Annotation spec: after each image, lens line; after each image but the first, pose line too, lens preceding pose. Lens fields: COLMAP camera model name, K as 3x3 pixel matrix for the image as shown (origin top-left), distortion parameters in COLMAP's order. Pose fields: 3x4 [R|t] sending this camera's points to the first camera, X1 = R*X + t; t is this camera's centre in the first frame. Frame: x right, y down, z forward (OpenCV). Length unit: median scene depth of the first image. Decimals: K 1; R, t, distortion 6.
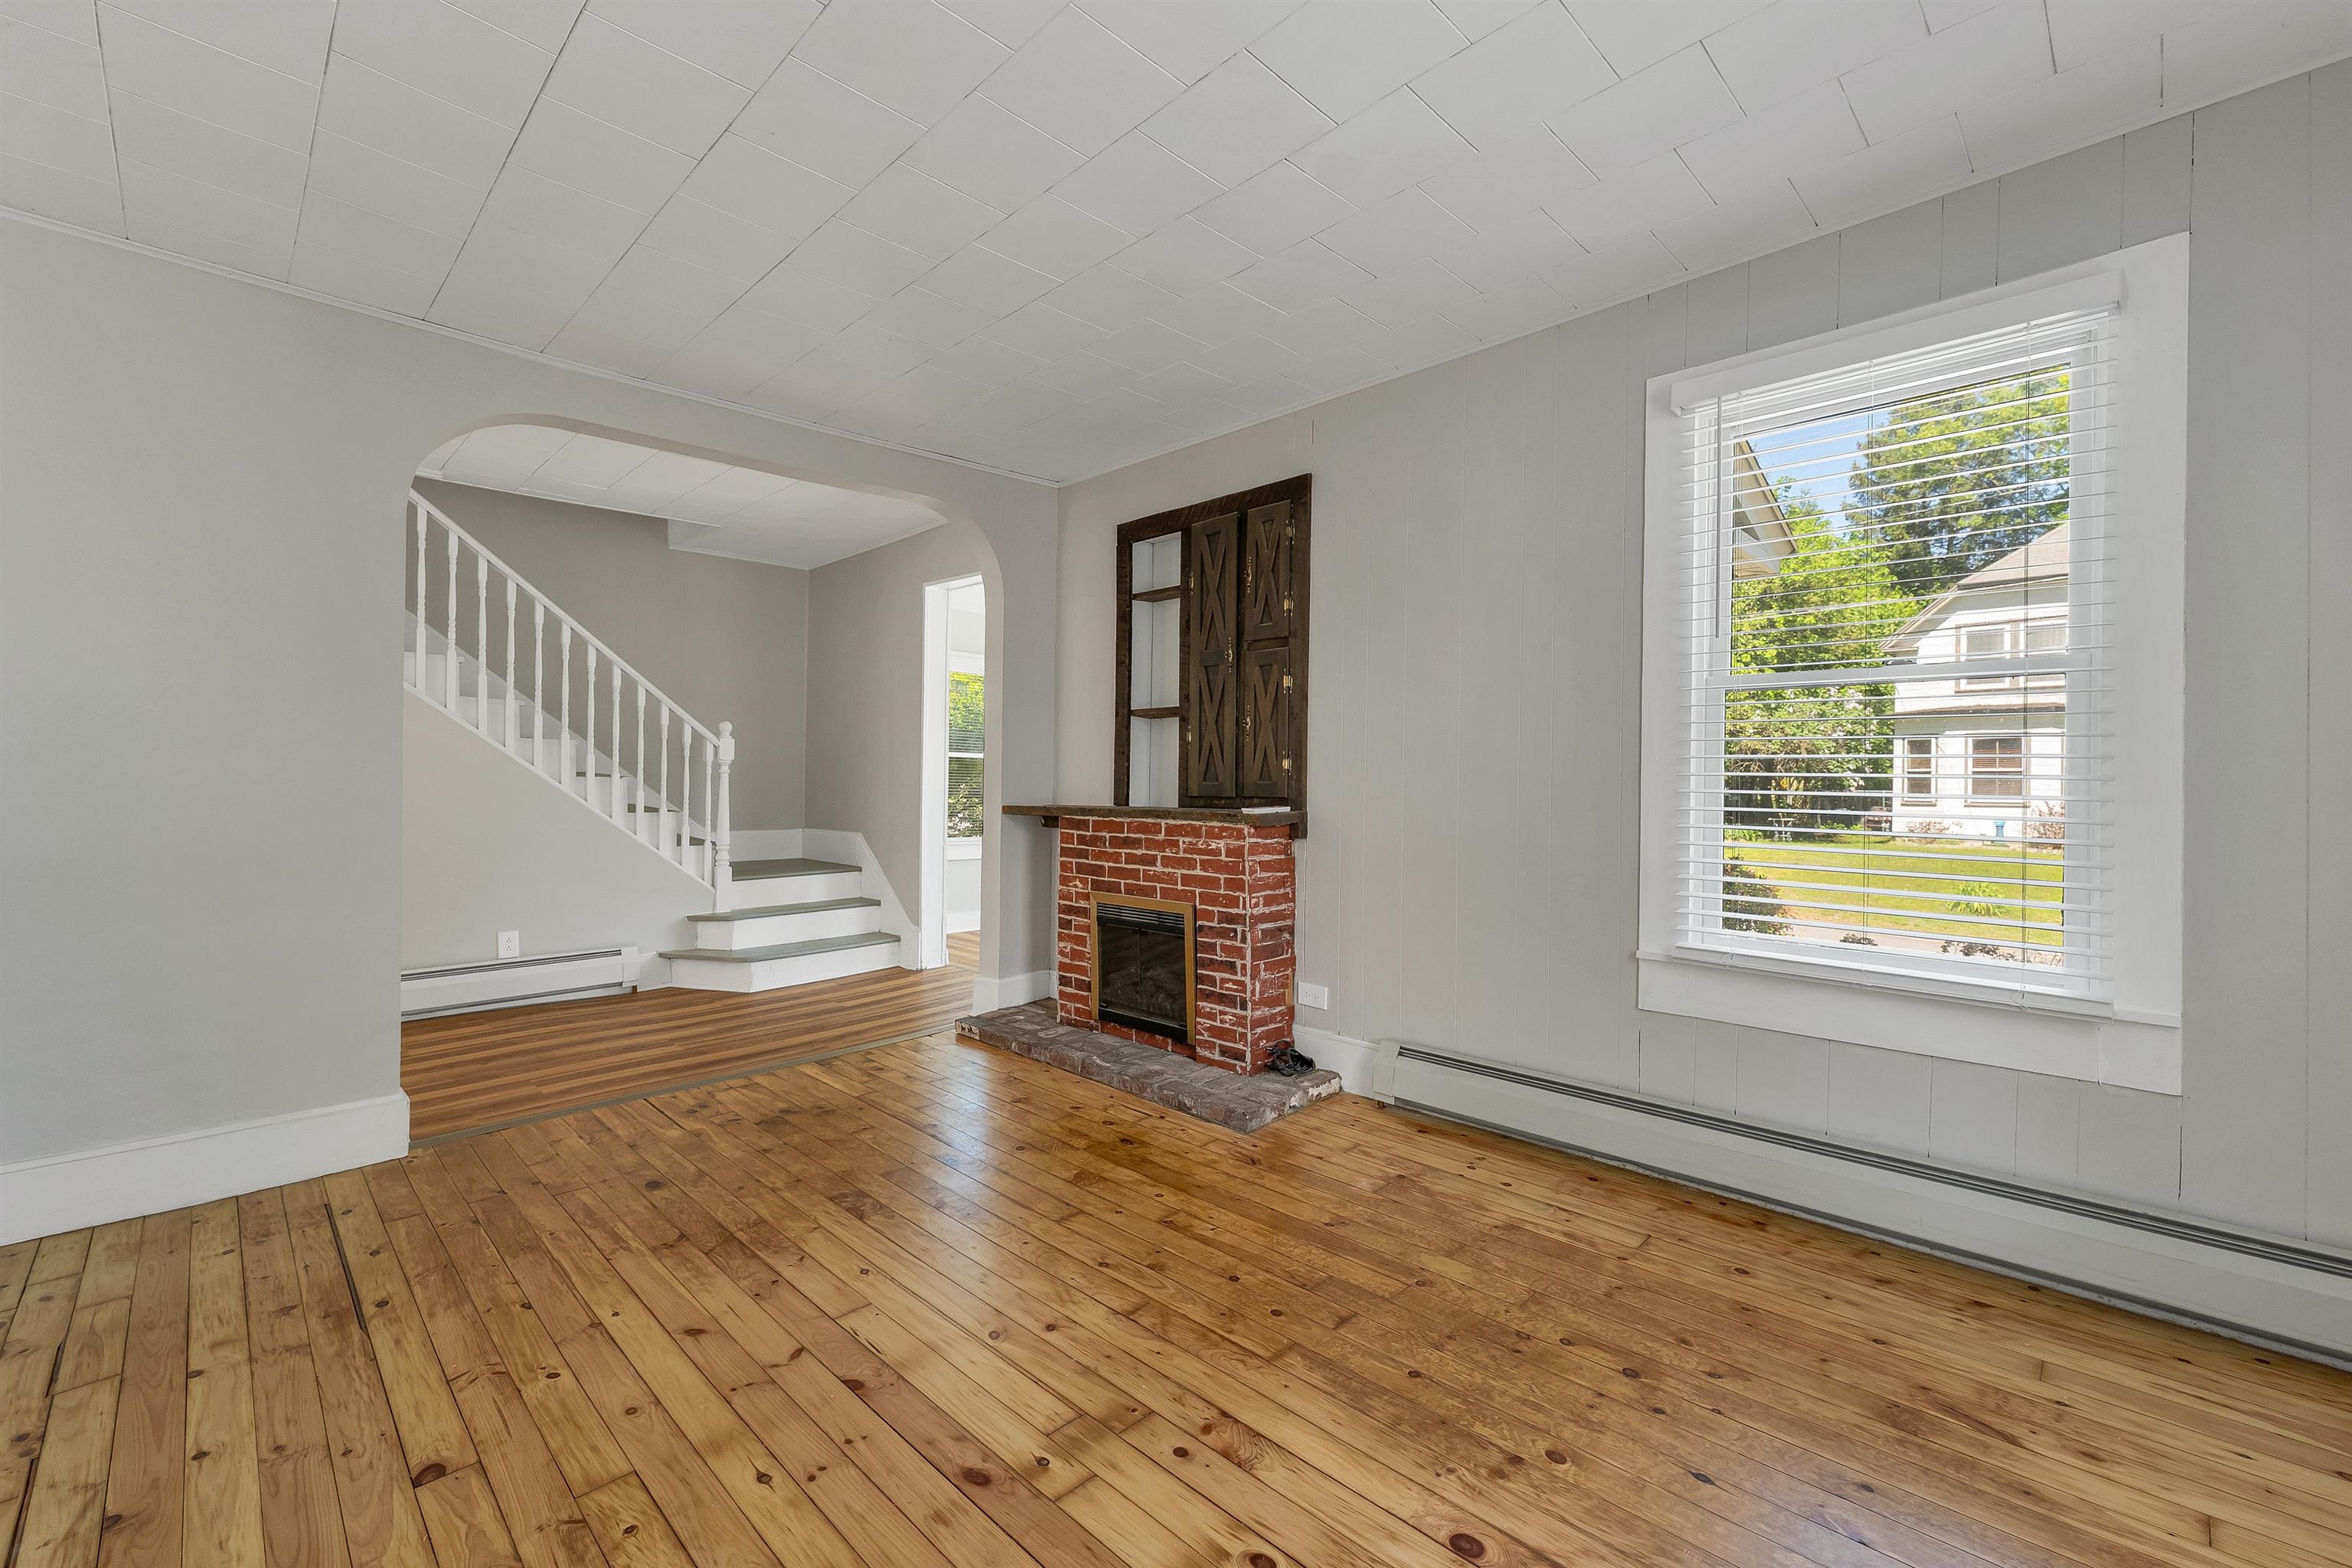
lens RADIAL K [[976.3, 0, 1176.0], [0, 976.3, 784.0], [0, 0, 1]] dist [0.000240, -0.000161]
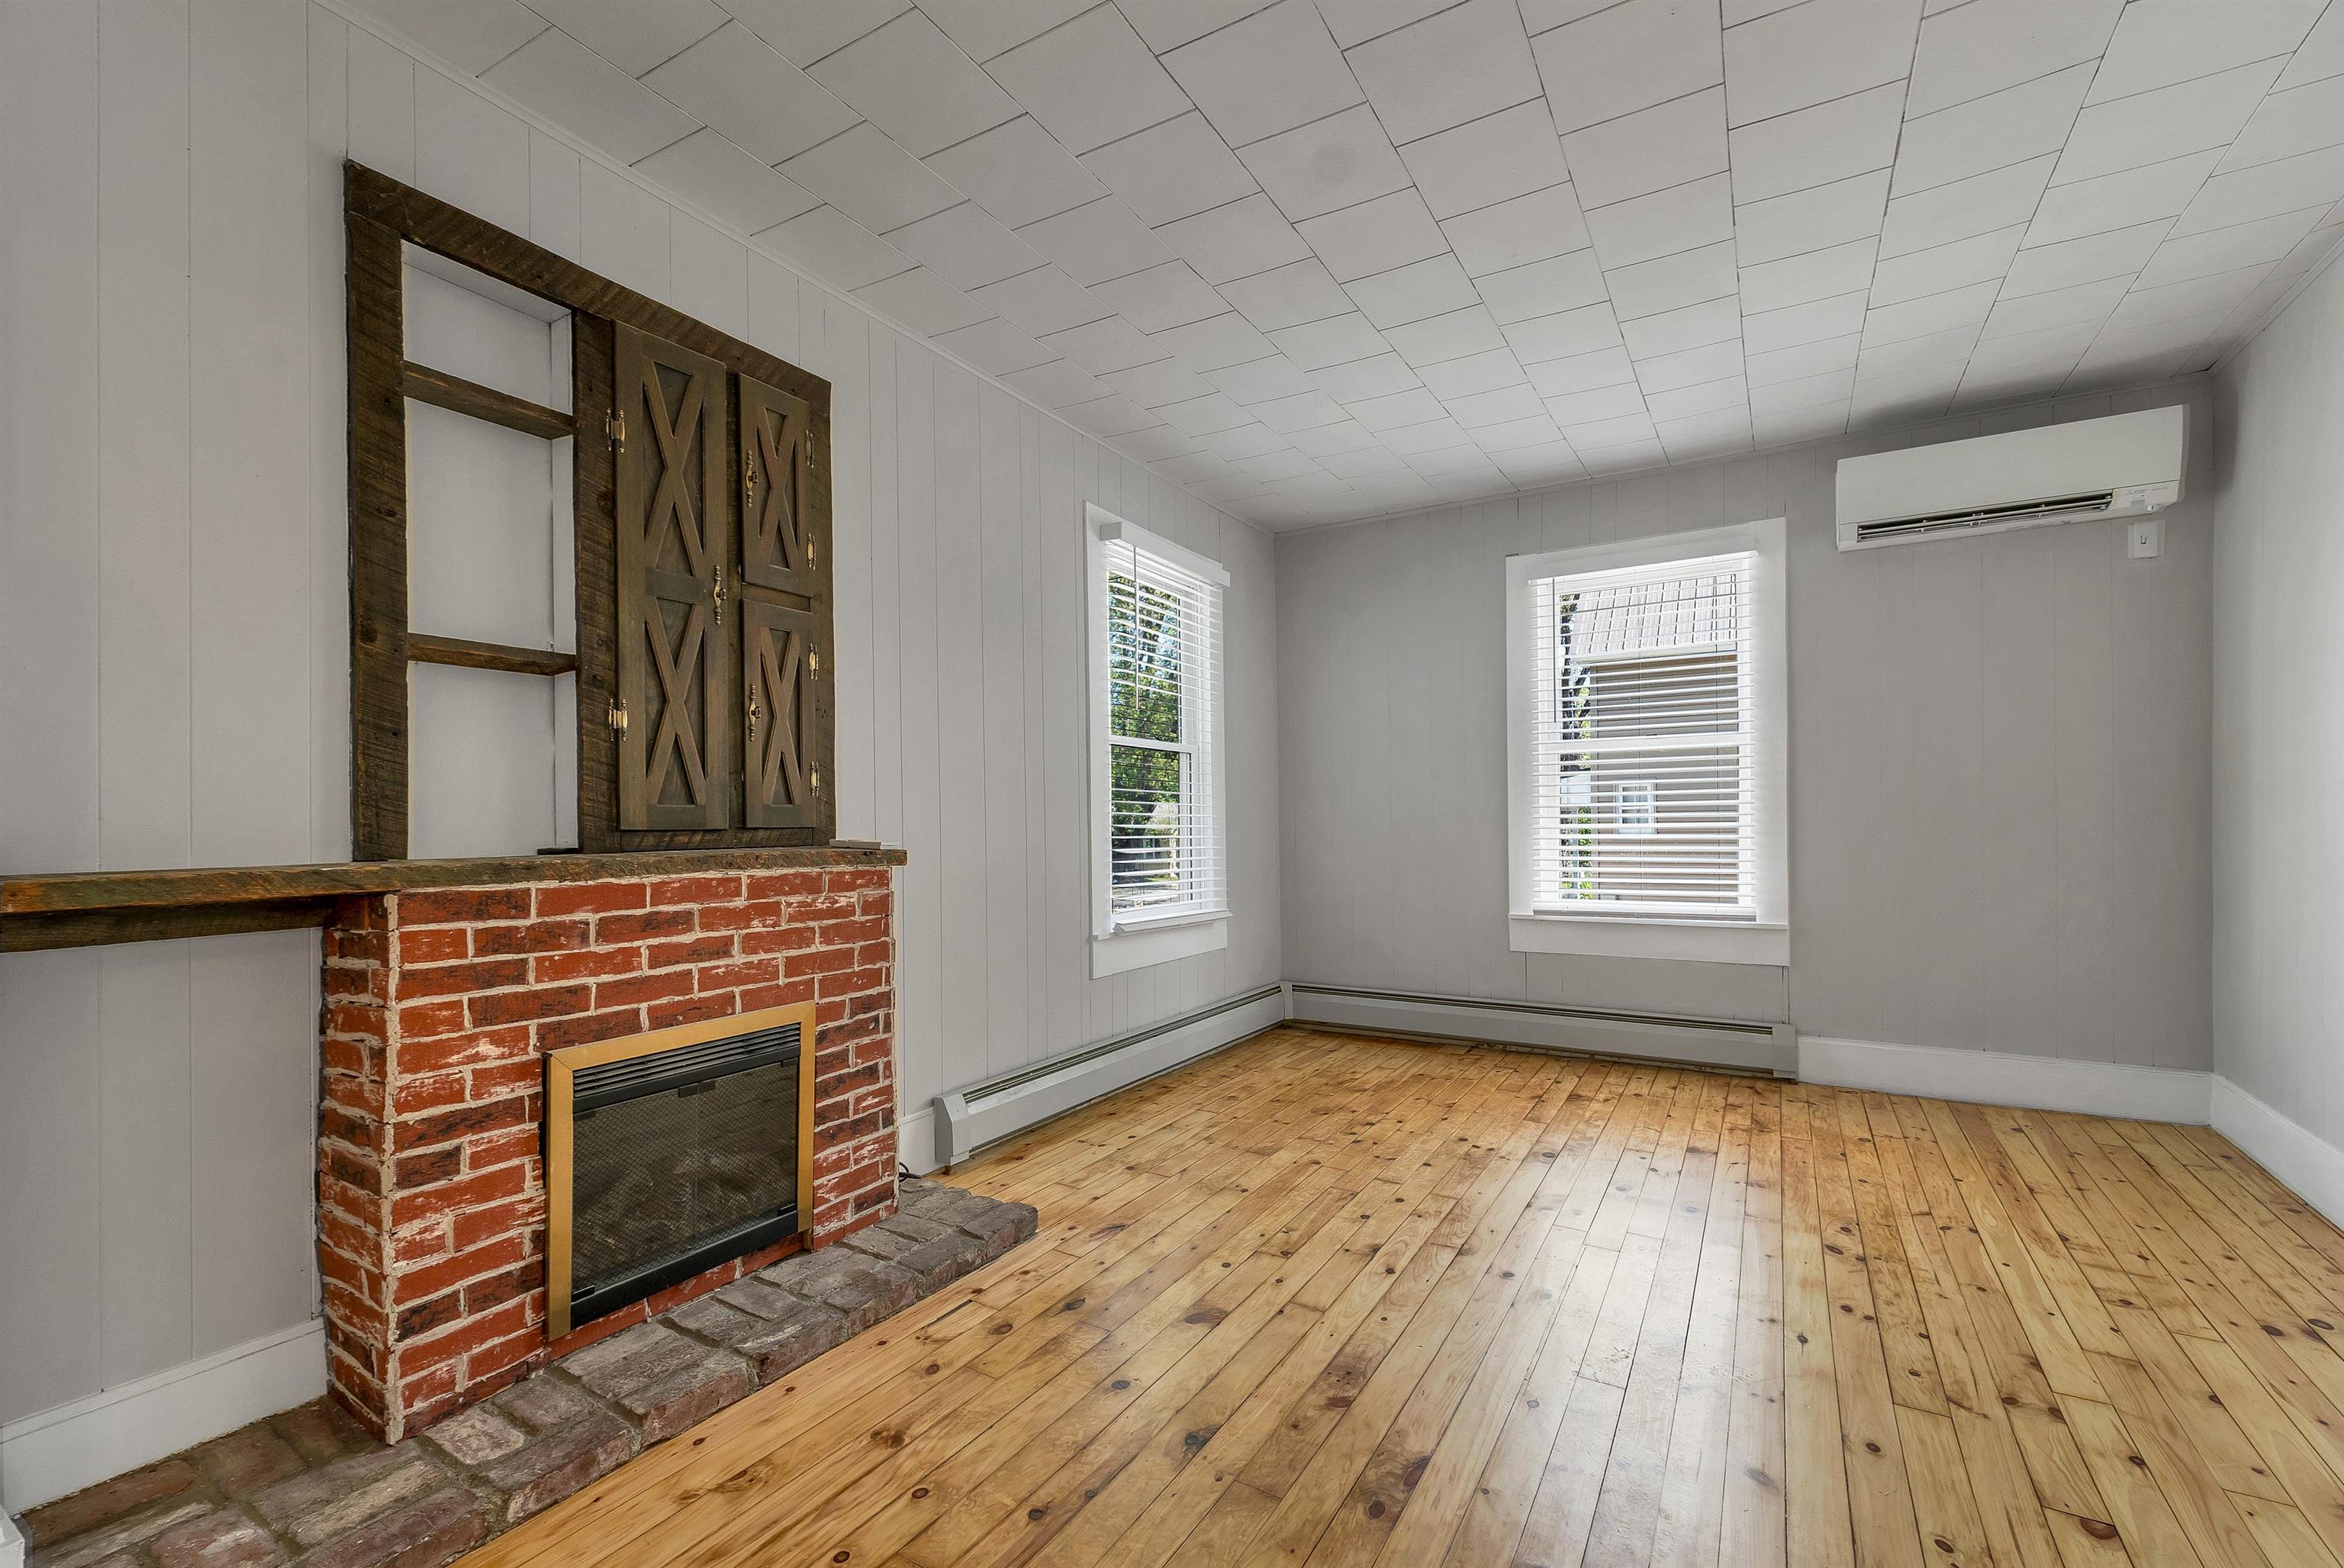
lens RADIAL K [[999.4, 0, 1174.4], [0, 999.4, 818.0], [0, 0, 1]] dist [0.000732, 0.000310]
pose [[-0.249920, -0.004562, 0.968256, -0.658796], [0.002249, 0.999983, 0.005292, 0.003875], [-0.968264, 0.003500, -0.249905, 0.940333]]
